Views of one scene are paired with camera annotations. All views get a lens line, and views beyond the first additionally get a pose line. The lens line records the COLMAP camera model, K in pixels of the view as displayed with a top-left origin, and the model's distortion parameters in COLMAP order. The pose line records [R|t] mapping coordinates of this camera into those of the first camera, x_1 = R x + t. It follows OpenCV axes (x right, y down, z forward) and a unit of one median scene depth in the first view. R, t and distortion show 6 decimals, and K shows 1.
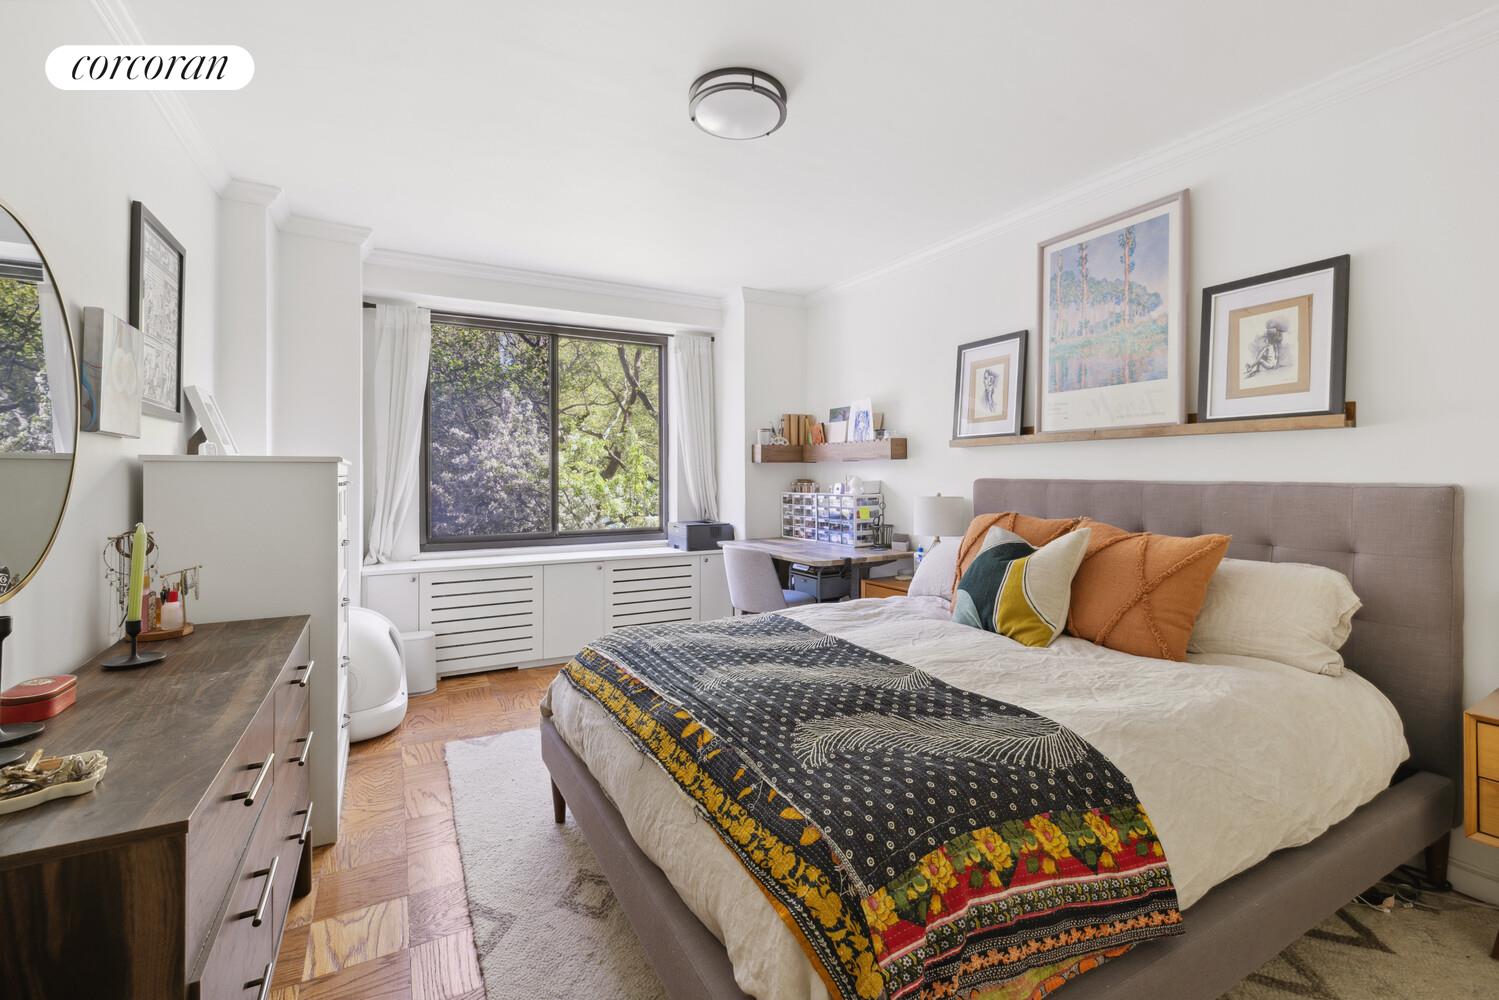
lens RADIAL K [[650.5, 0, 750.0], [0, 650.5, 475.9], [0, 0, 1]] dist [-0.002201, -0.000074]
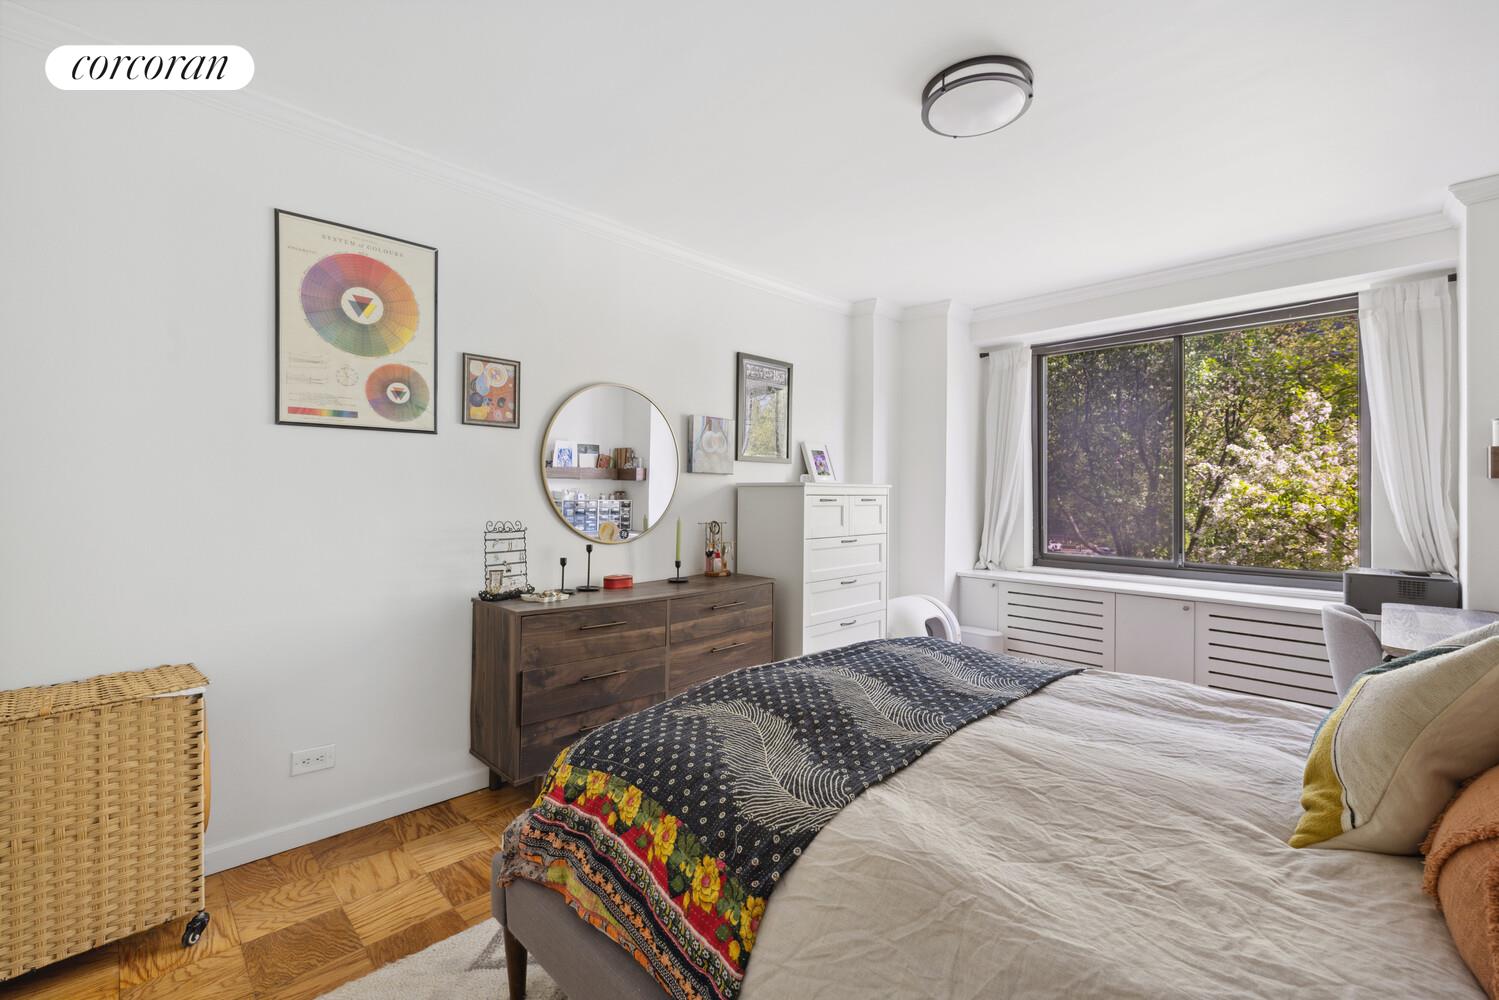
lens RADIAL K [[650.5, 0, 749.5], [0, 650.5, 494.1], [0, 0, 1]] dist [-0.002201, -0.000074]
pose [[0.266556, 0.003502, -0.963813, 1.130340], [-0.008795, 0.999961, 0.001201, -0.002985], [0.963779, 0.008157, 0.266576, 0.631279]]
